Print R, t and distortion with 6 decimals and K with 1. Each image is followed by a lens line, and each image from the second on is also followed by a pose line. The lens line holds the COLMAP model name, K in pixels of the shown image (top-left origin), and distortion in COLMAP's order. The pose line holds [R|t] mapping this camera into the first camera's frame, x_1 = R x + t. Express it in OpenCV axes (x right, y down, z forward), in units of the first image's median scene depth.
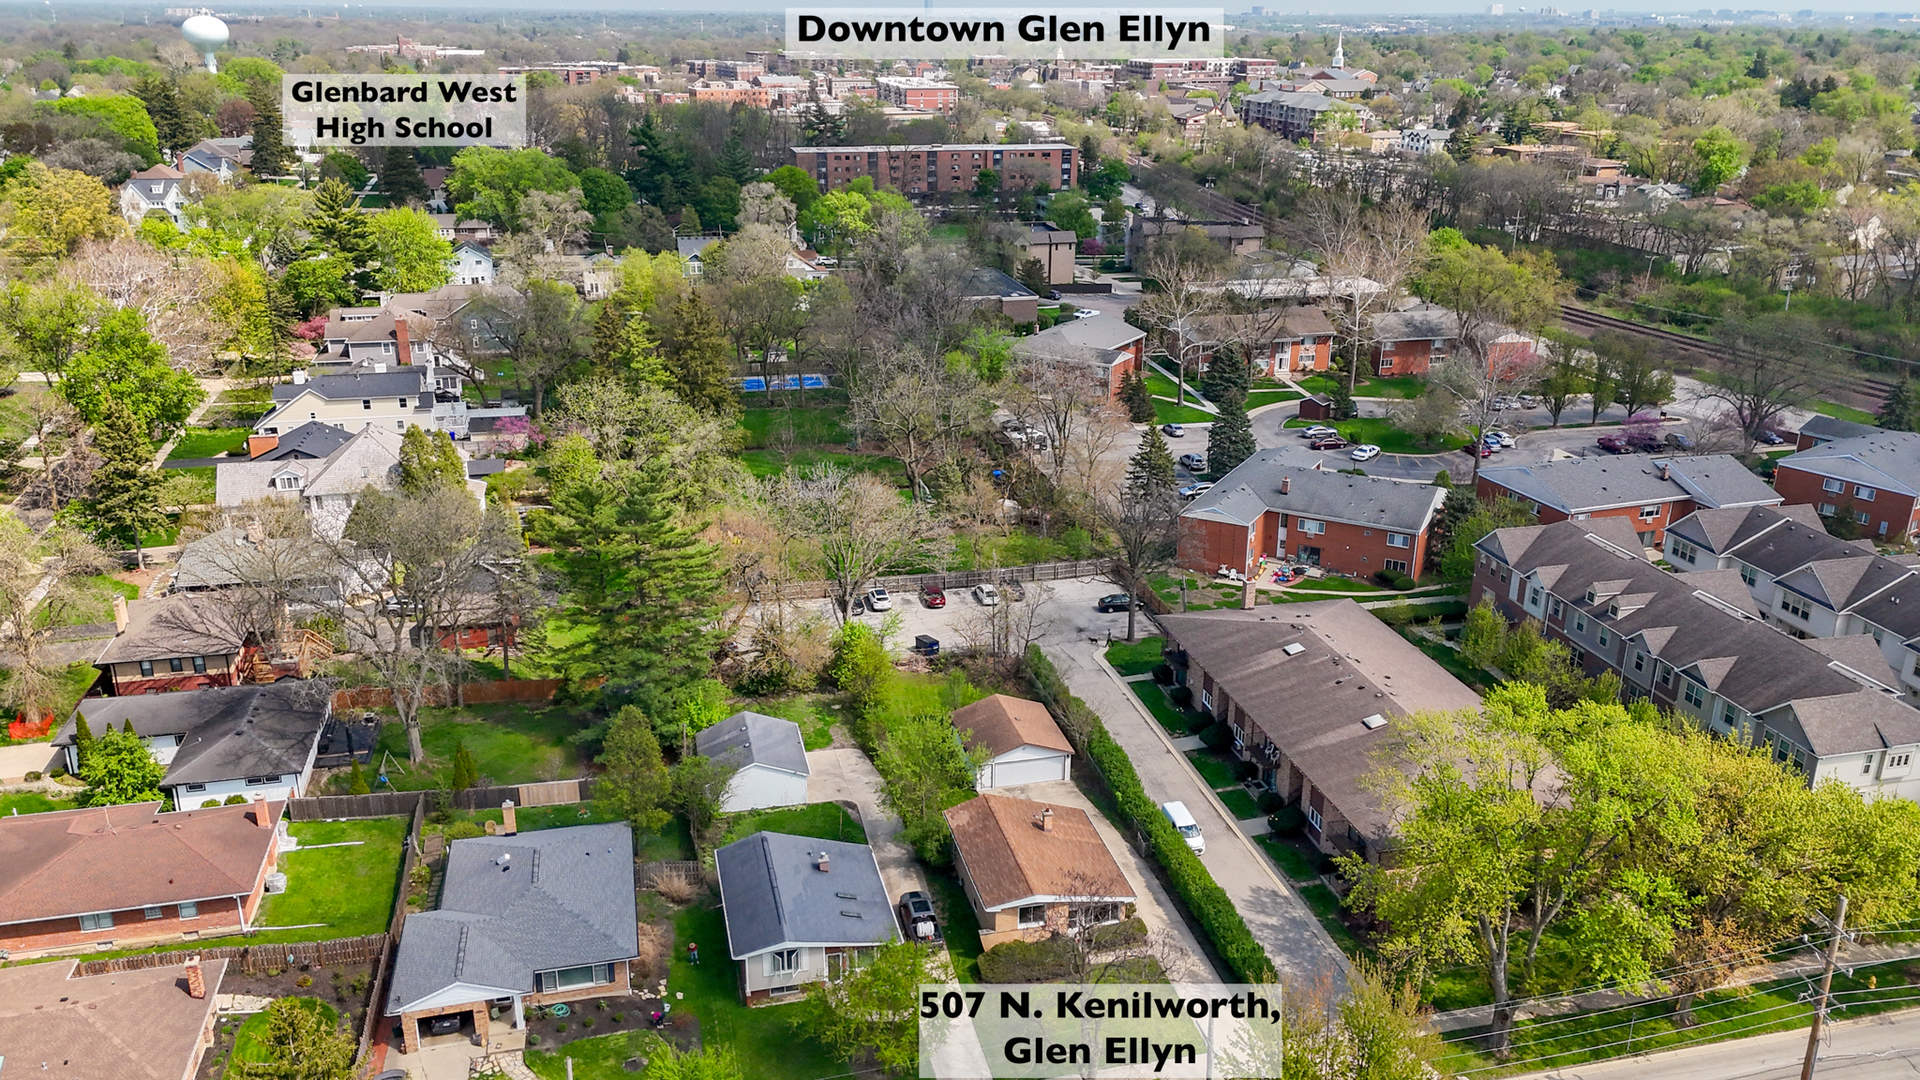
lens RADIAL K [[1434.9, 0, 960.0], [0, 1434.9, 540.0], [0, 0, 1]] dist [0.051034, -0.006355]
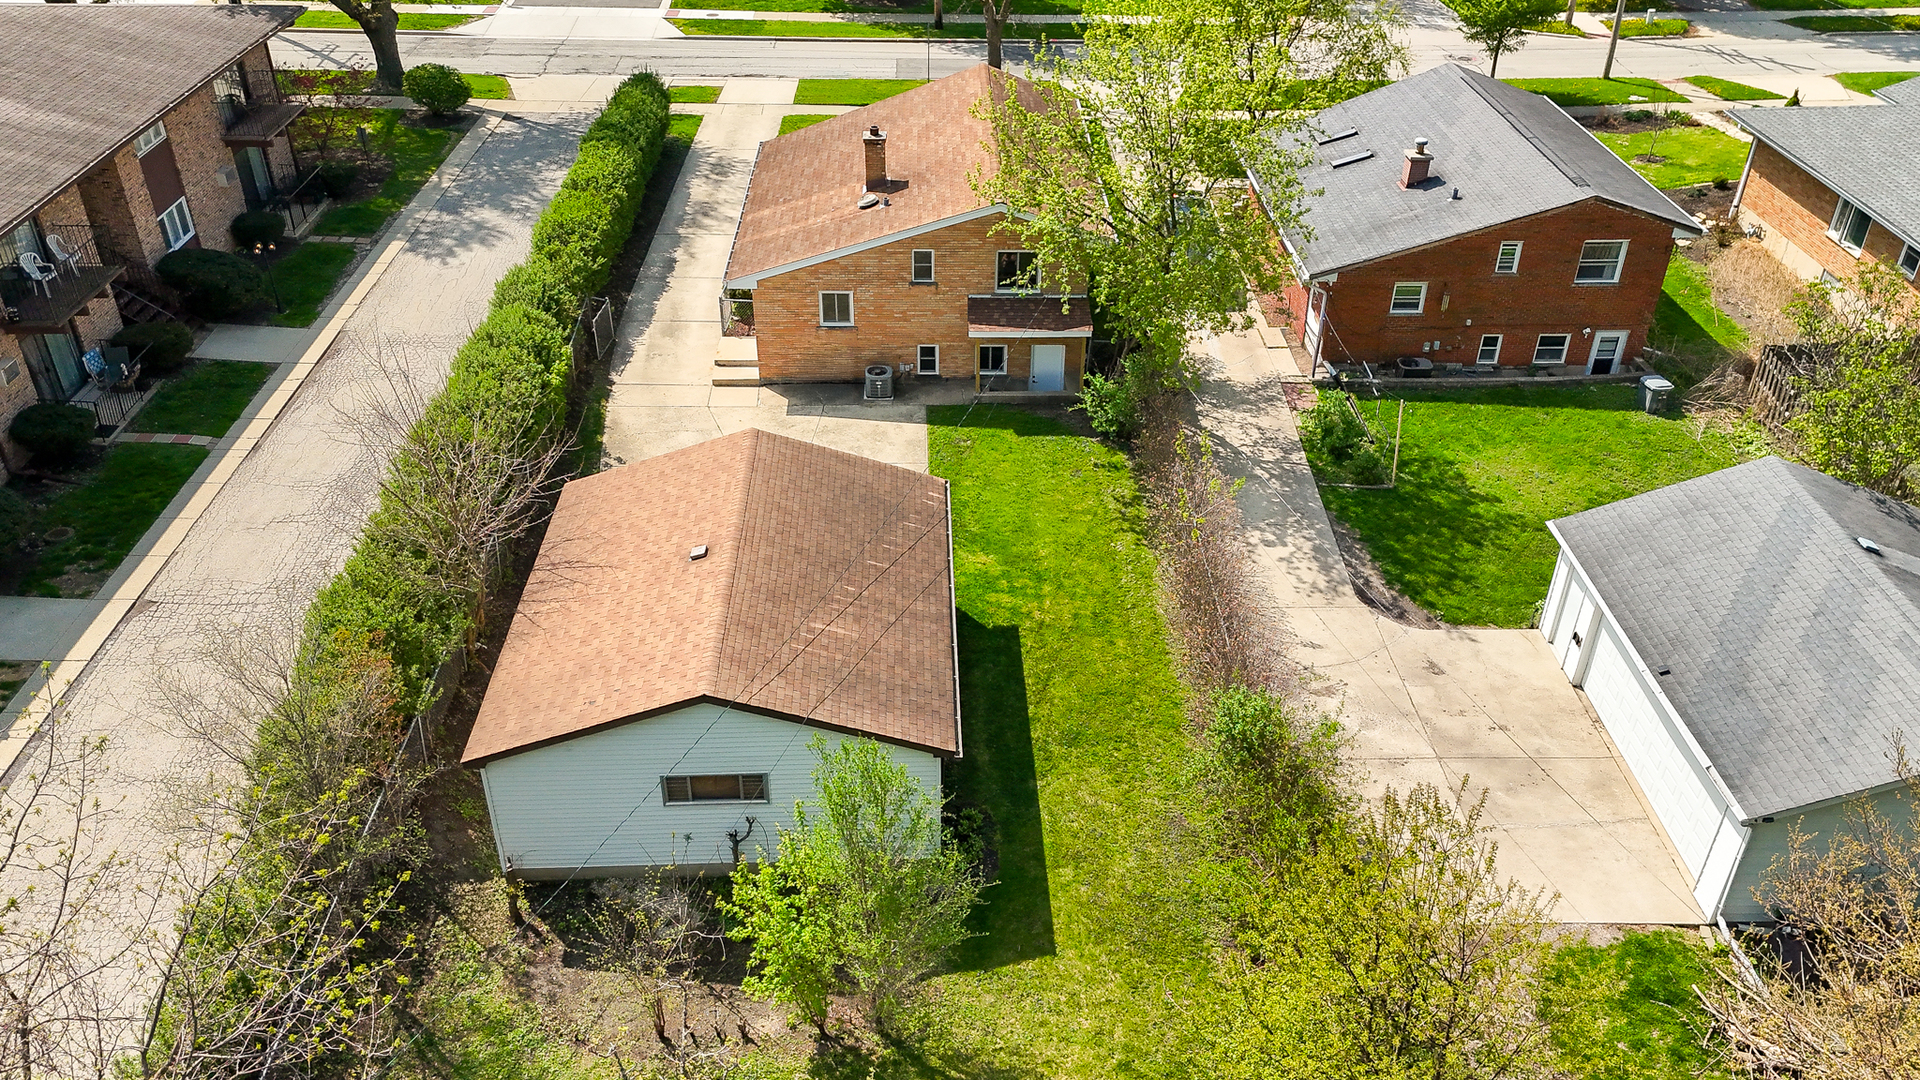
lens RADIAL K [[1434.9, 0, 960.0], [0, 1434.9, 540.0], [0, 0, 1]] dist [0.051034, -0.006355]
pose [[-0.979877, -0.121156, 0.158624, -0.034001], [0.057589, 0.589305, 0.805856, -0.056222], [-0.191112, 0.798775, -0.570469, 1.035053]]
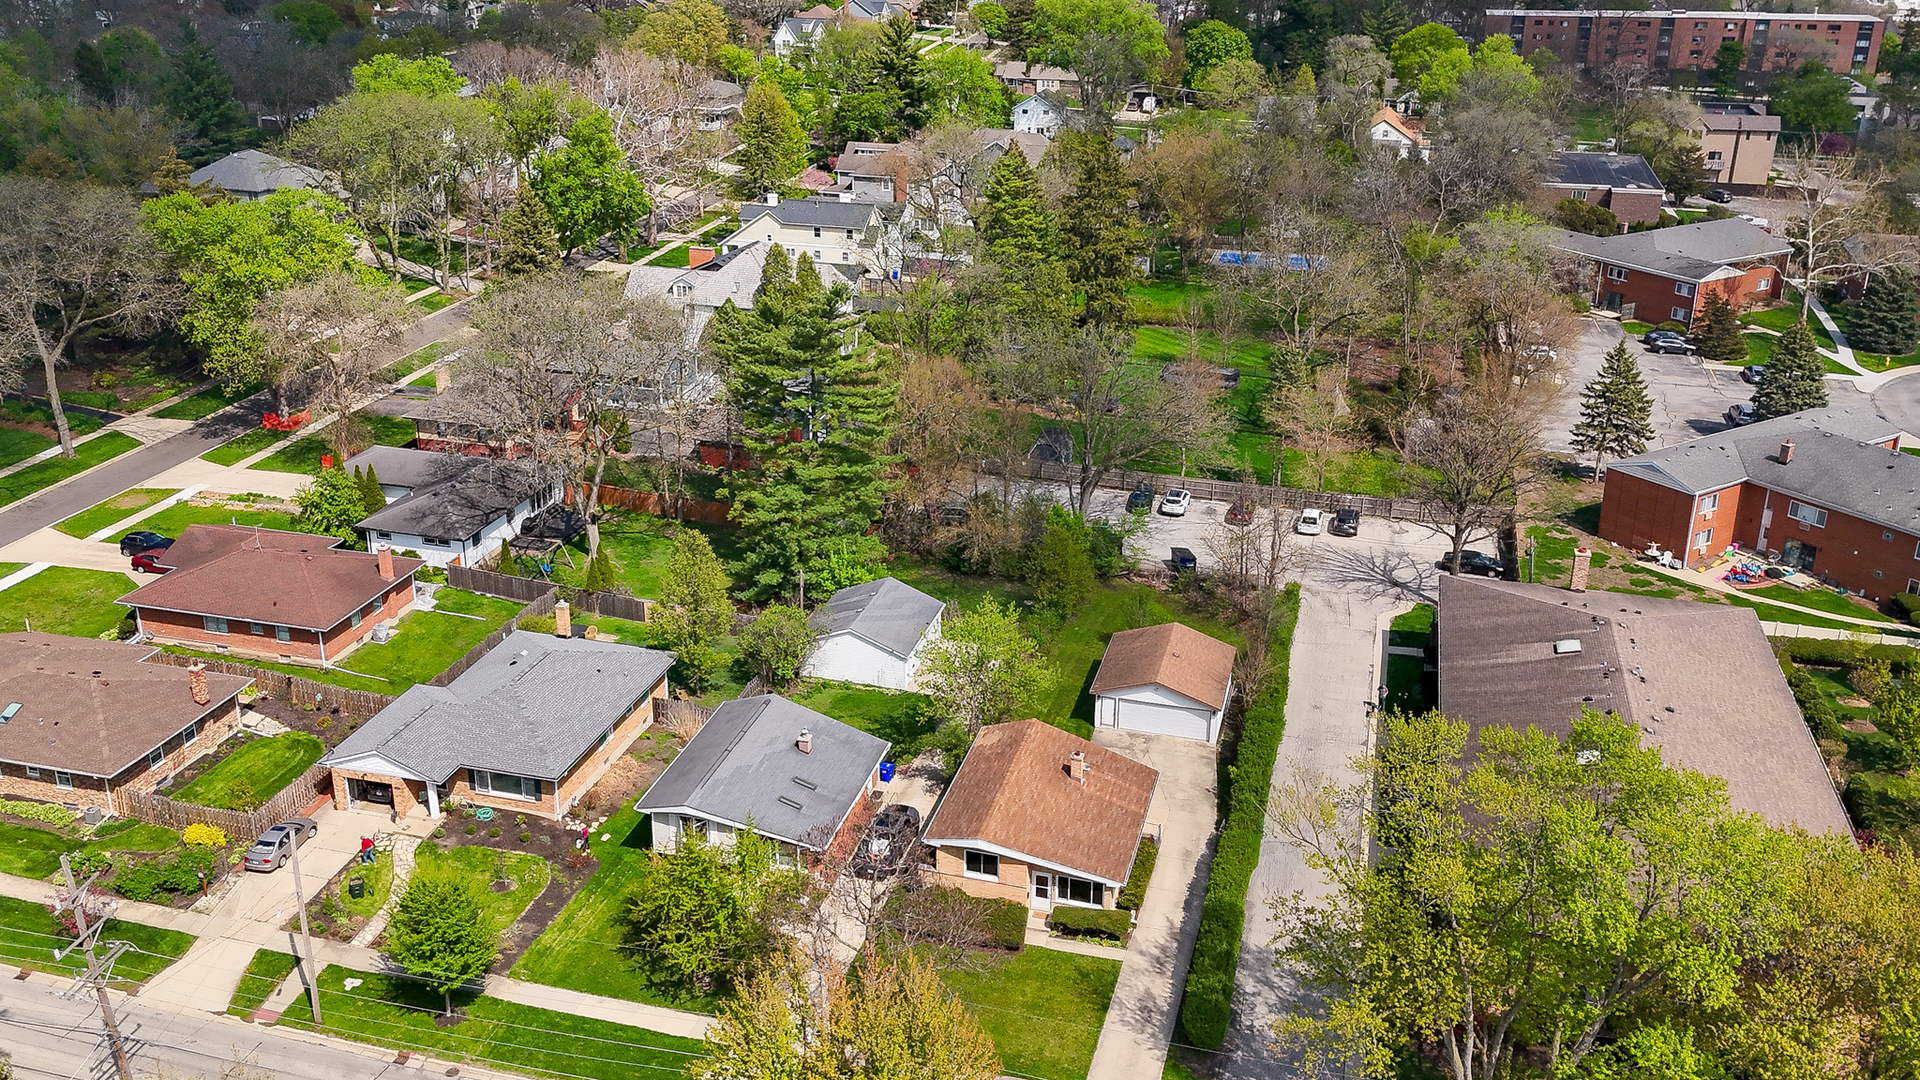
lens RADIAL K [[1592.3, 0, 930.3], [0, 1592.3, 459.1], [0, 0, 1]] dist [0.087162, -0.100424]
pose [[0.870603, 0.164297, -0.463742, 0.291170], [-0.165585, 0.985453, 0.038272, 0.005964], [0.463284, 0.043469, 0.885143, 0.135627]]
